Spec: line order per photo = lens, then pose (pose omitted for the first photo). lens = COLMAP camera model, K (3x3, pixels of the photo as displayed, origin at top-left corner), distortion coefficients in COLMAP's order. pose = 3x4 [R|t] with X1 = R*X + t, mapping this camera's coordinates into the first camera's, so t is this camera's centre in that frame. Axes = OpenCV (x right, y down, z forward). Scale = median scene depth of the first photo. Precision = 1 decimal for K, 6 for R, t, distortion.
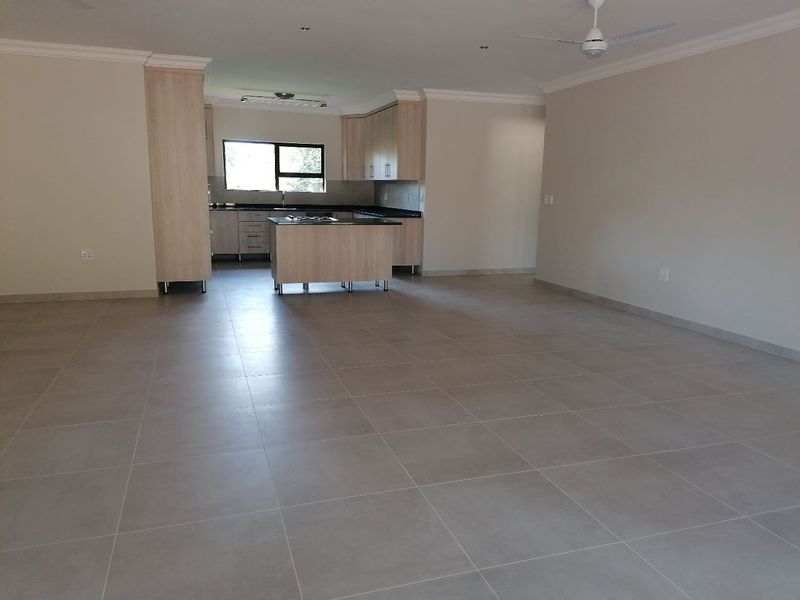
lens RADIAL K [[613.7, 0, 400.0], [0, 613.7, 300.0], [0, 0, 1]] dist [0.107112, -0.112282]
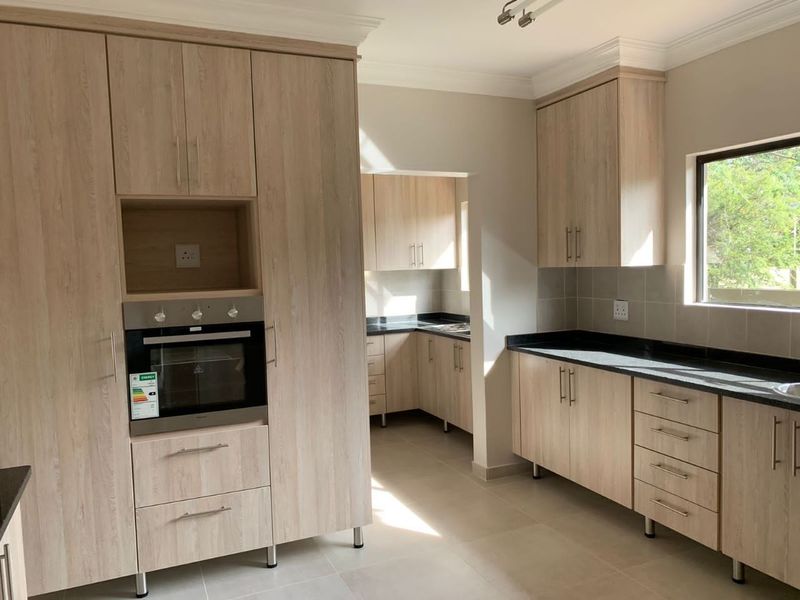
lens RADIAL K [[613.7, 0, 400.0], [0, 613.7, 300.0], [0, 0, 1]] dist [0.107112, -0.112282]
pose [[0.090722, 0.045089, -0.994855, 0.037233], [-0.153438, 0.987679, 0.030772, -0.171061], [0.983985, 0.149857, 0.096523, 0.837297]]
